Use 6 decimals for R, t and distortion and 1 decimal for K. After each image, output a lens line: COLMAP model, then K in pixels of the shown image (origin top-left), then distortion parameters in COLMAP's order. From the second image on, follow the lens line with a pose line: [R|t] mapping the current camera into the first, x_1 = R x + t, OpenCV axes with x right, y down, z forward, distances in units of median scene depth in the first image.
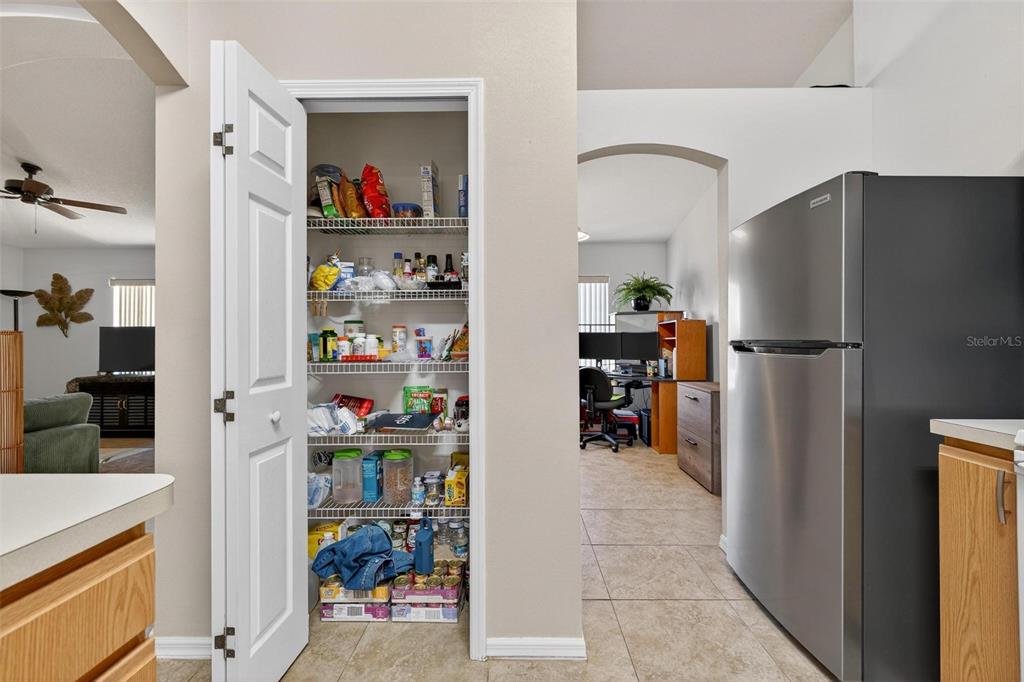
lens RADIAL K [[419.5, 0, 516.1], [0, 419.5, 339.2], [0, 0, 1]] dist [0.007513, 0.000505]
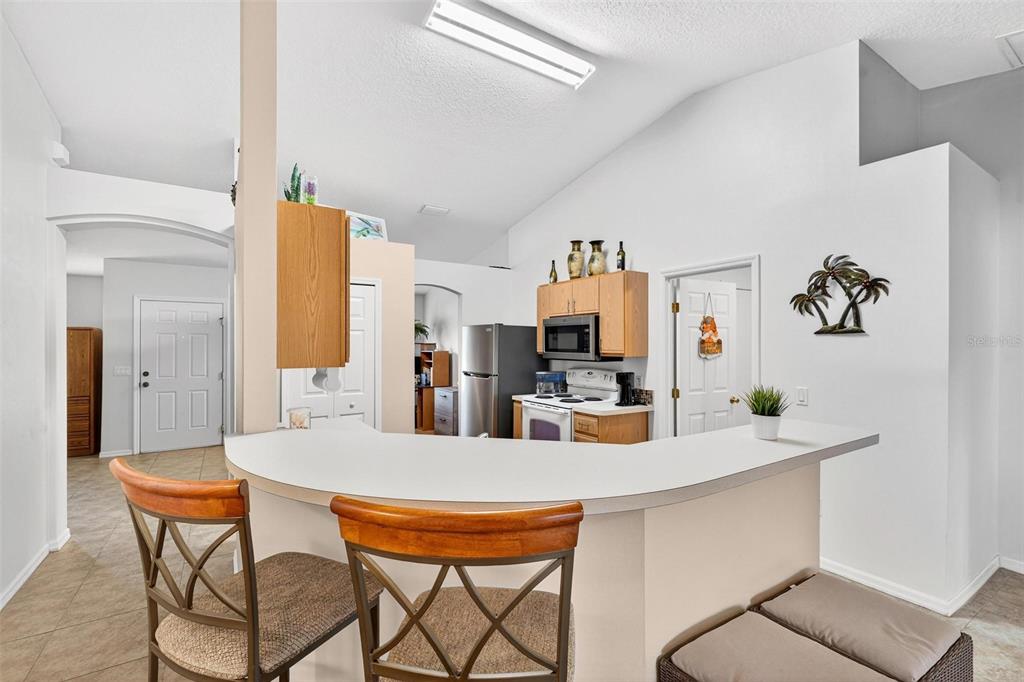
lens RADIAL K [[449.1, 0, 510.6], [0, 449.1, 343.3], [0, 0, 1]] dist [0.002336, 0.001032]
pose [[0.831979, 0.000677, 0.554807, -0.444165], [-0.004250, 0.999978, 0.005153, -0.106942], [-0.554791, -0.006645, 0.831963, -0.831579]]
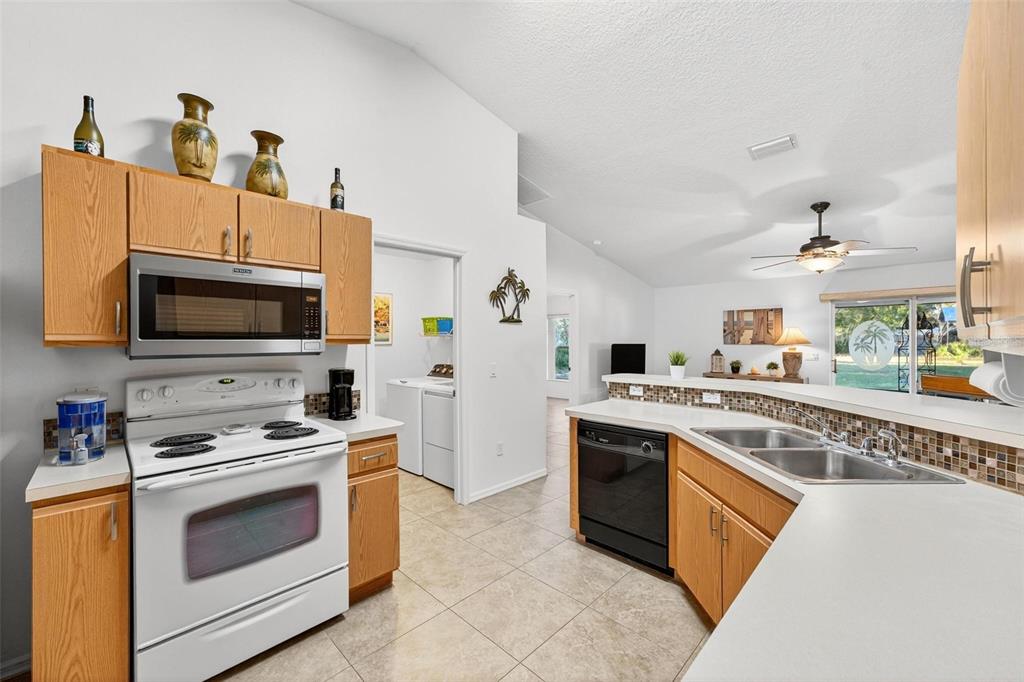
lens RADIAL K [[419.5, 0, 511.0], [0, 419.5, 338.9], [0, 0, 1]] dist [0.007513, 0.000505]
pose [[-0.725911, 0.006107, 0.687761, -0.246375], [0.000295, 0.999963, -0.008568, -0.069334], [-0.687788, -0.006017, -0.725887, 0.358256]]
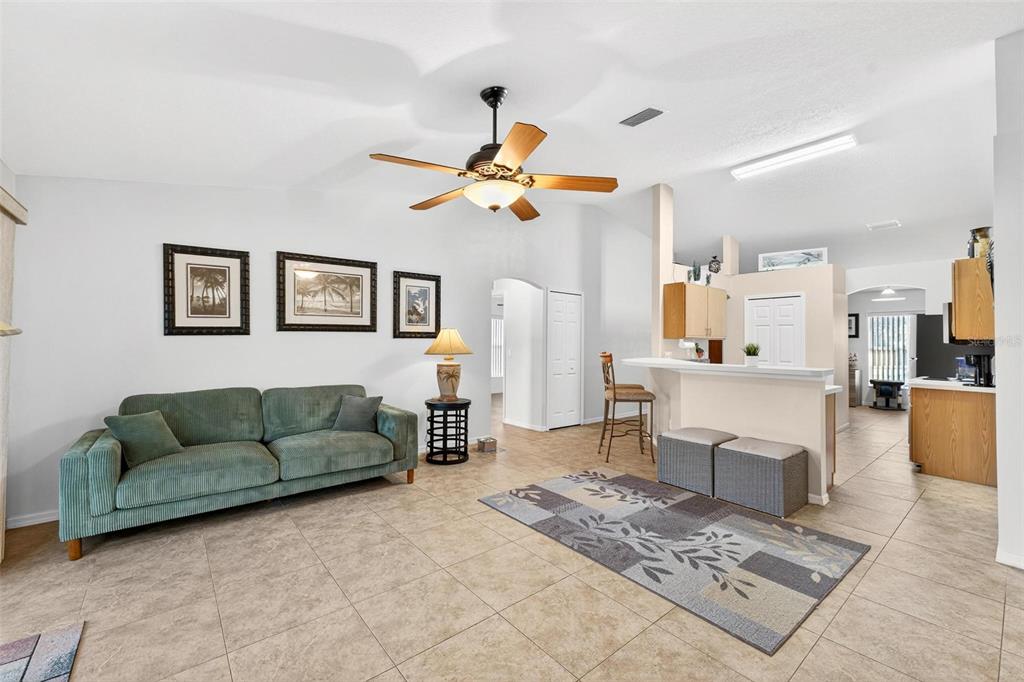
lens RADIAL K [[419.5, 0, 509.5], [0, 419.5, 340.4], [0, 0, 1]] dist [0.007513, 0.000505]
pose [[0.641003, 0.004783, -0.767524, 0.567322], [-0.006570, 0.999978, 0.000744, -0.057490], [0.767511, 0.004566, 0.641020, -1.767805]]
